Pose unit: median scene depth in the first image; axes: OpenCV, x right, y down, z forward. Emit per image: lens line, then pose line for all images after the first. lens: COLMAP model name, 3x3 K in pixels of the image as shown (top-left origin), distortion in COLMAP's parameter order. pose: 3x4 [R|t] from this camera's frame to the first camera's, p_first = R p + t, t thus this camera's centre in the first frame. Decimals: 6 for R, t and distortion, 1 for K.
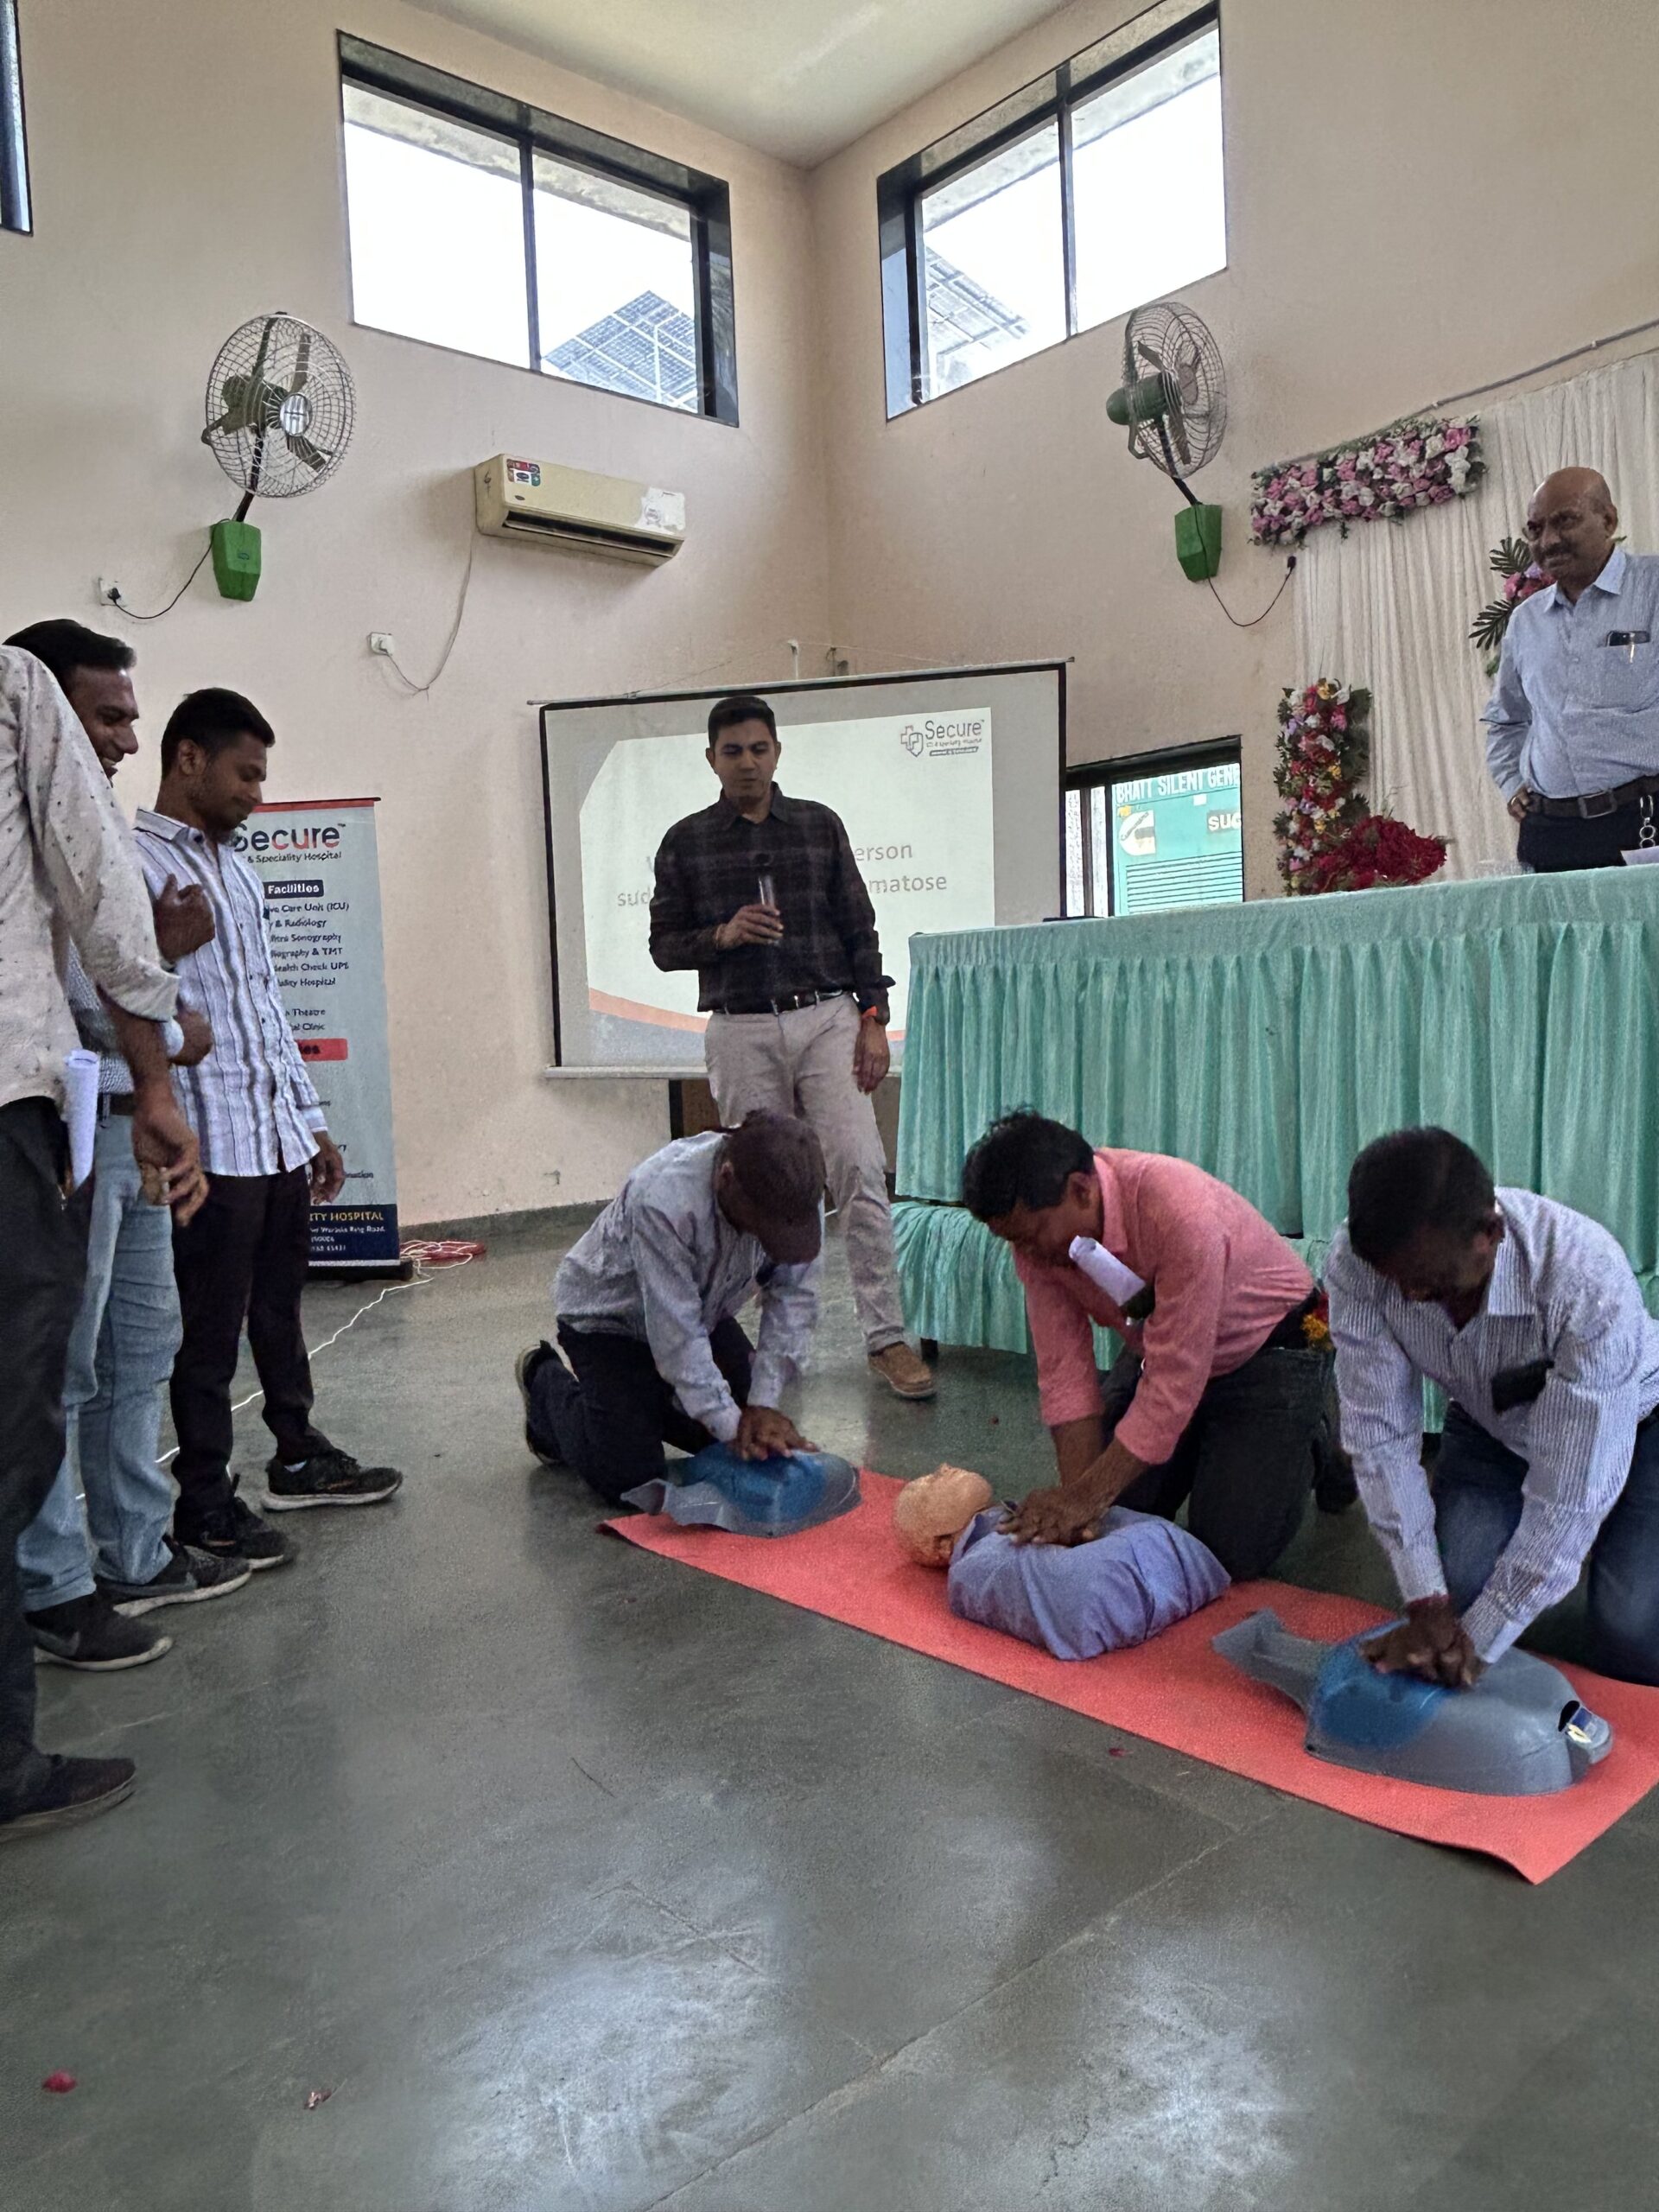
lens RADIAL K [[1584.7, 0, 836.5], [0, 1584.7, 1102.0], [0, 0, 1]] dist [0.003882, -0.016711]
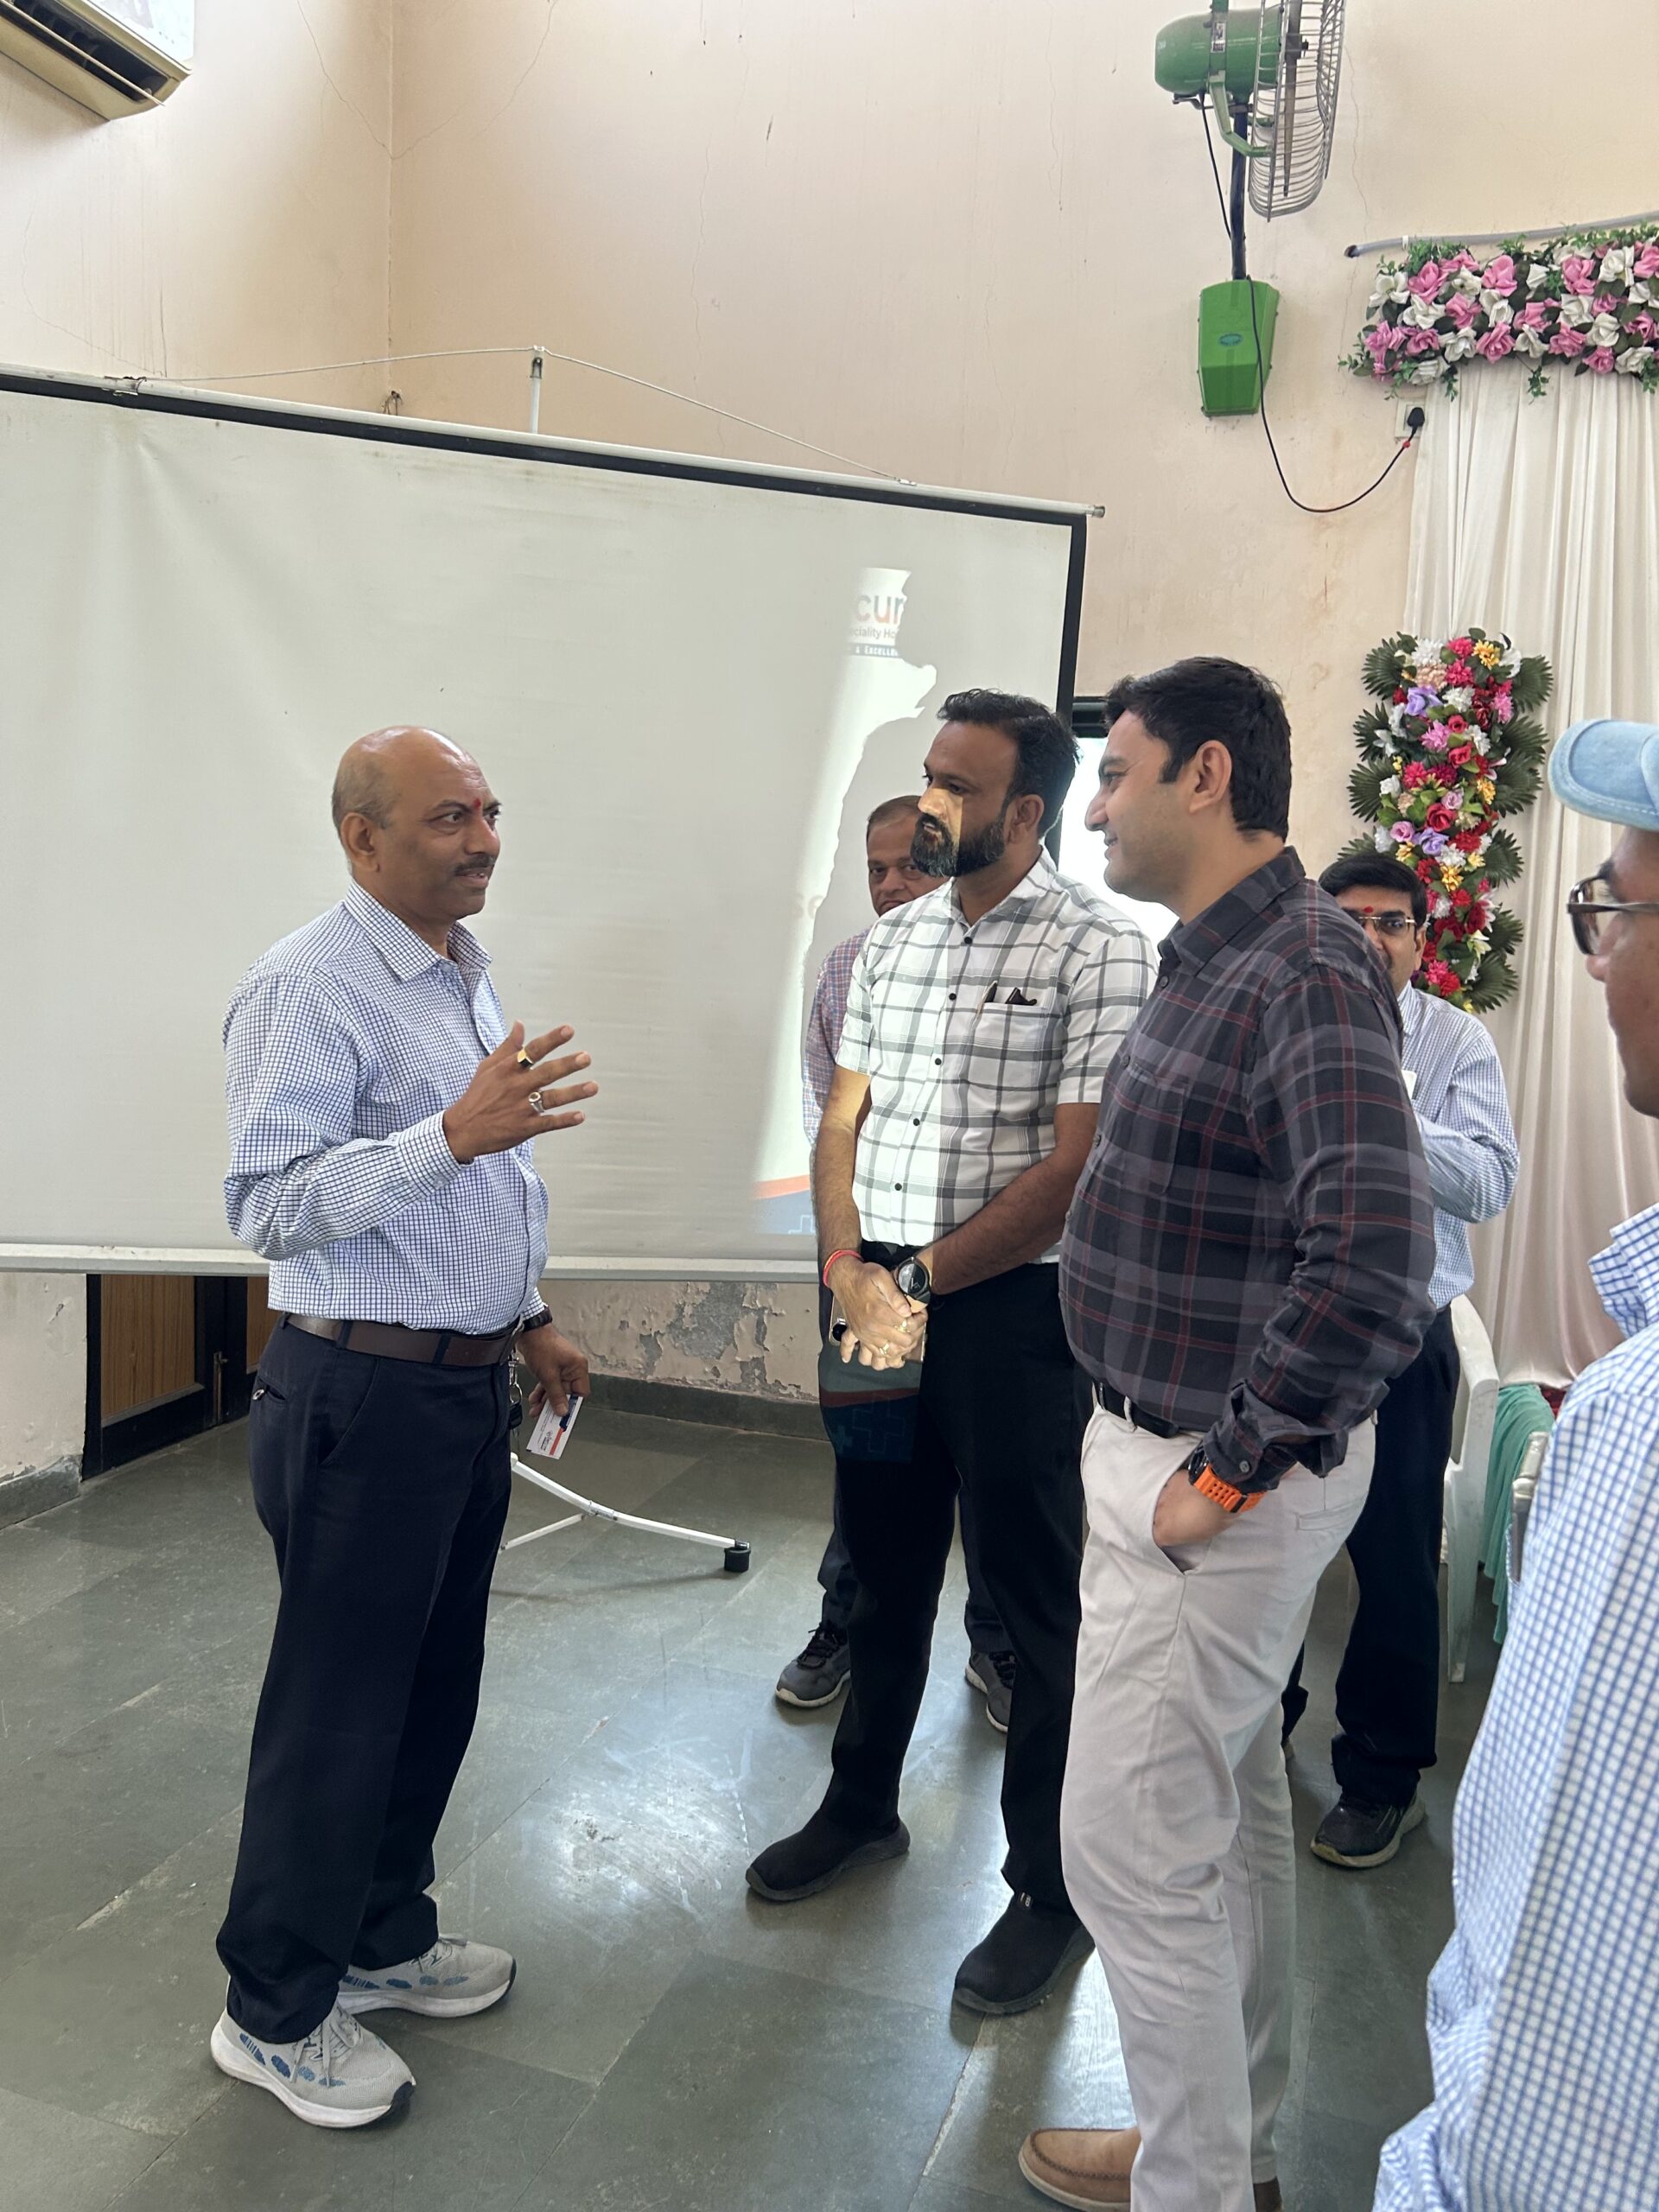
lens RADIAL K [[1644.4, 0, 834.4], [0, 1644.4, 1083.7], [0, 0, 1]] dist [0.062916, -0.076363]
pose [[0.861762, 0.023280, 0.506778, -0.210488], [-0.046543, 0.998362, 0.033283, -0.107751], [-0.505173, -0.052269, 0.861434, 0.580988]]
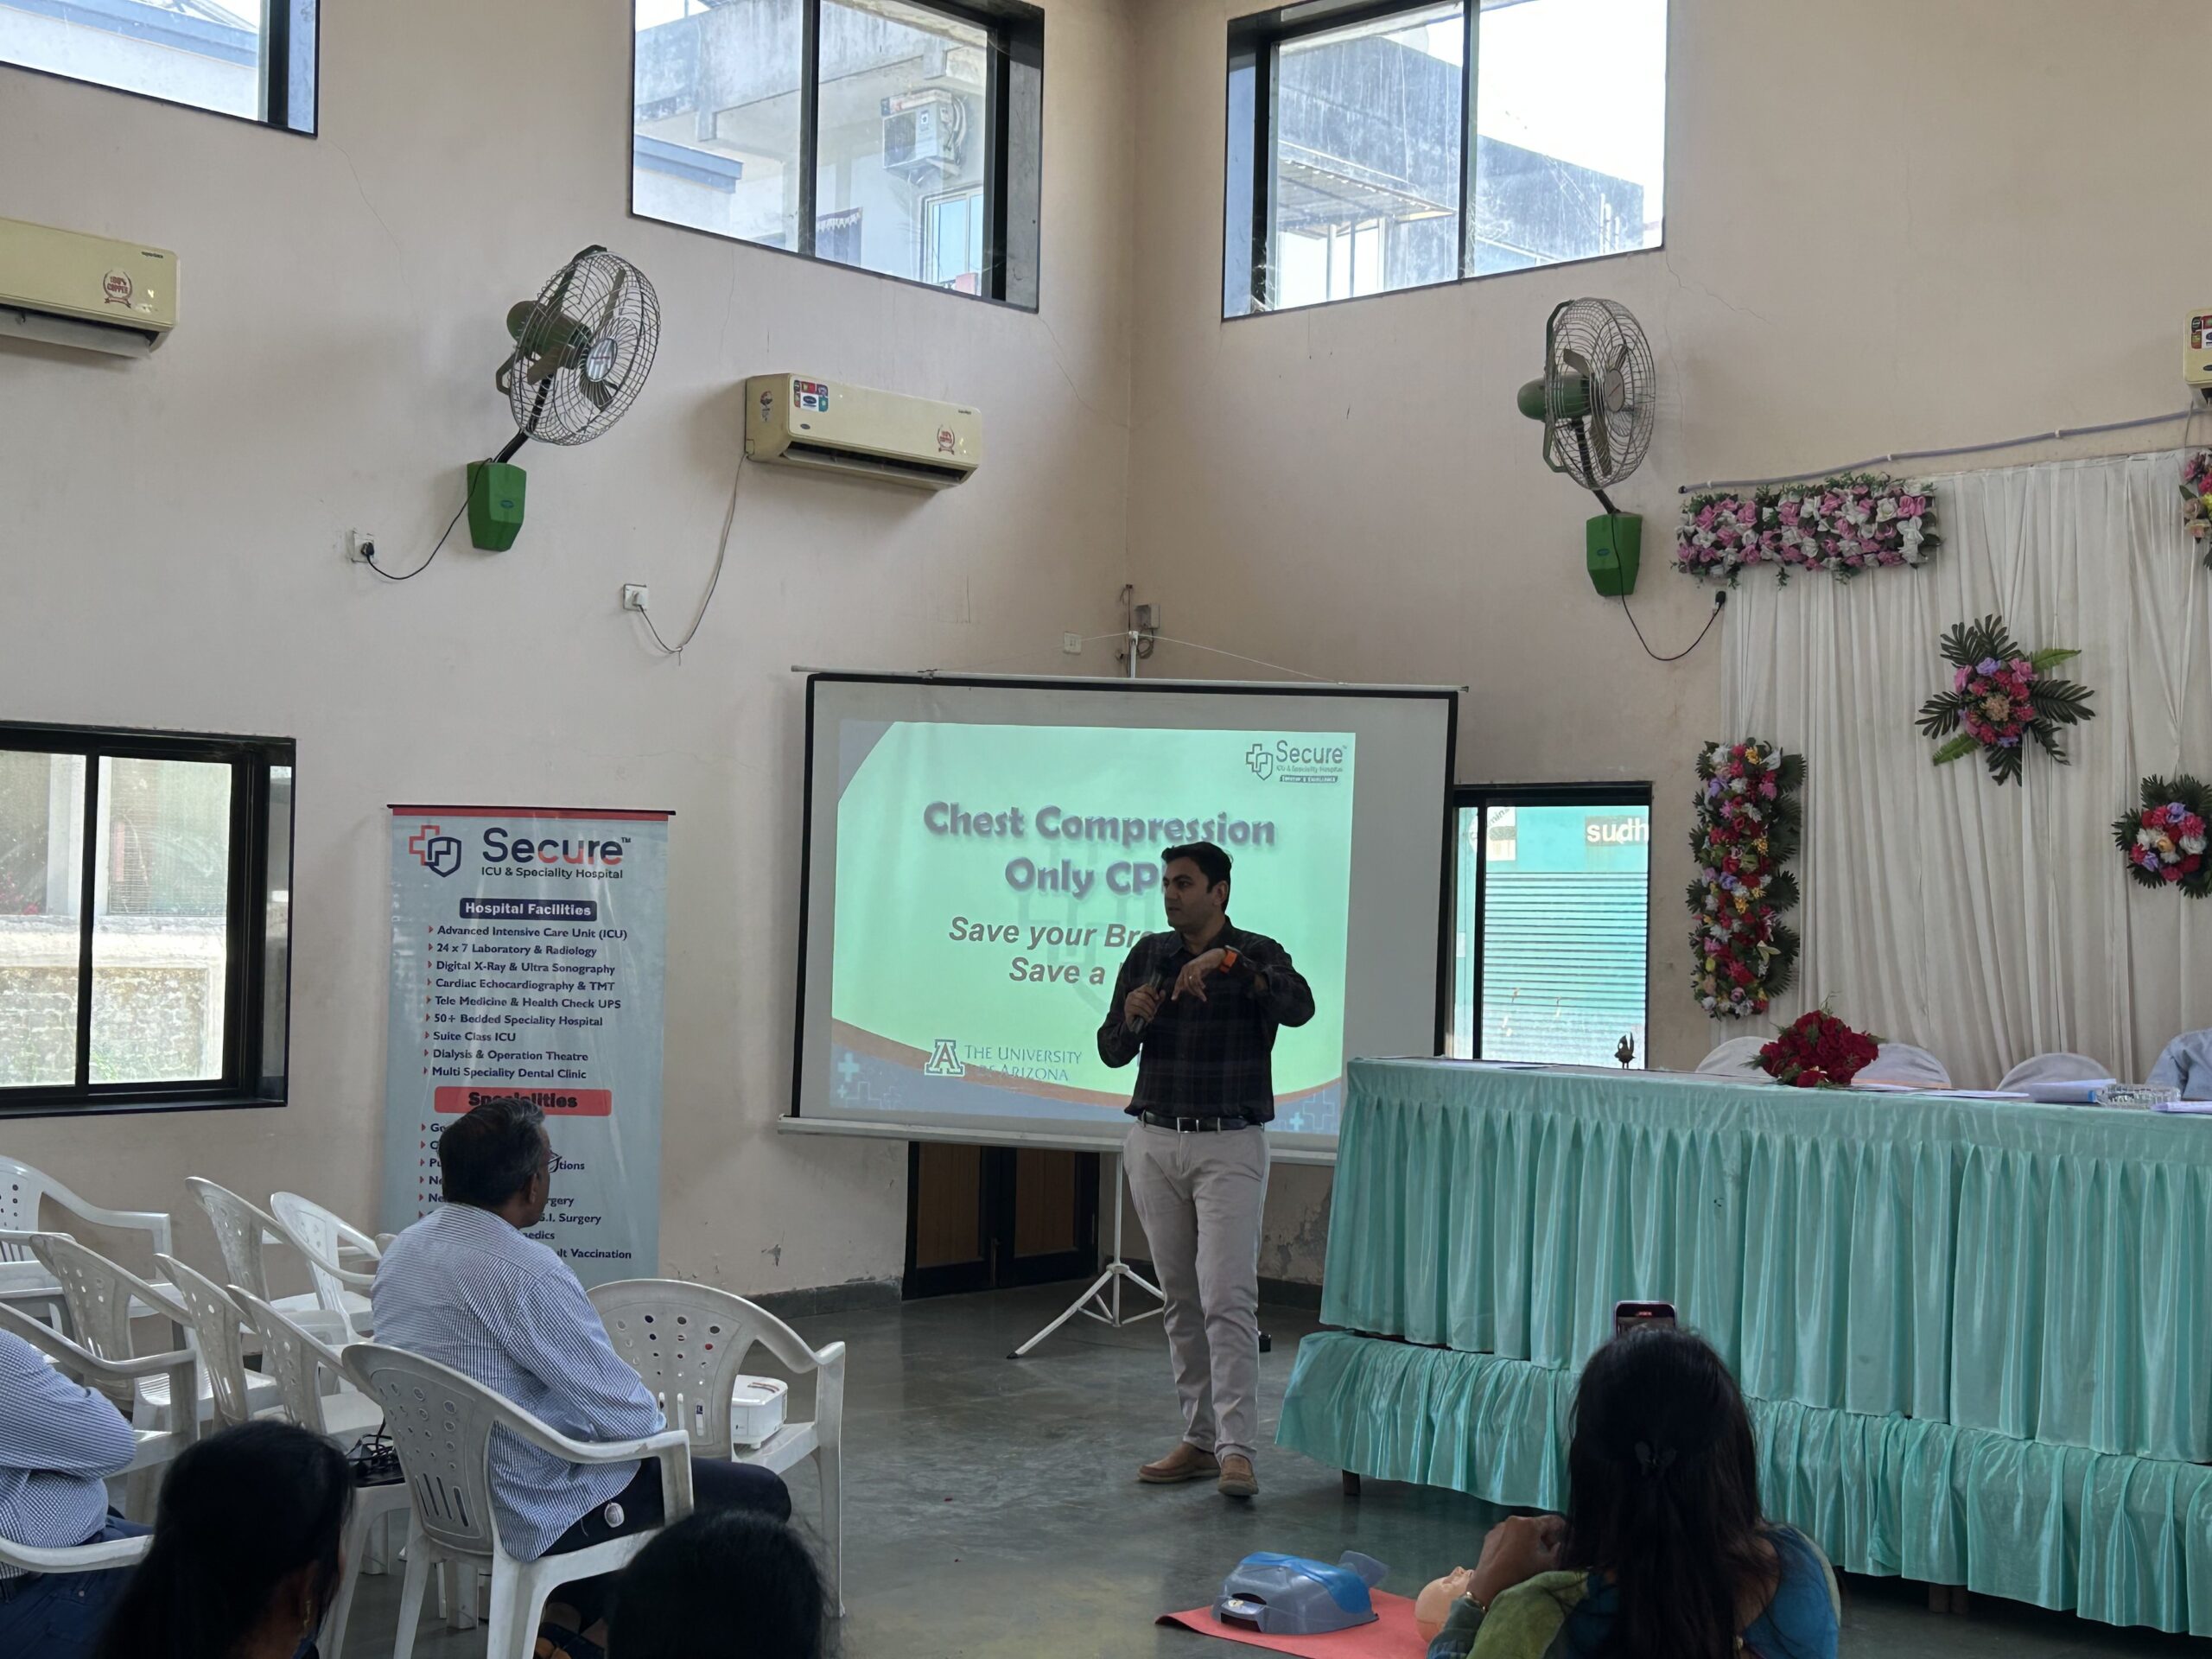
lens RADIAL K [[2905.3, 0, 1063.9], [0, 2905.3, 866.3], [0, 0, 1]] dist [0.052372, 0.000000]
pose [[0.993666, 0.063022, 0.093039, -0.217011], [-0.056526, 0.995882, -0.070882, -0.061408], [-0.097123, 0.065174, 0.993136, -0.559788]]
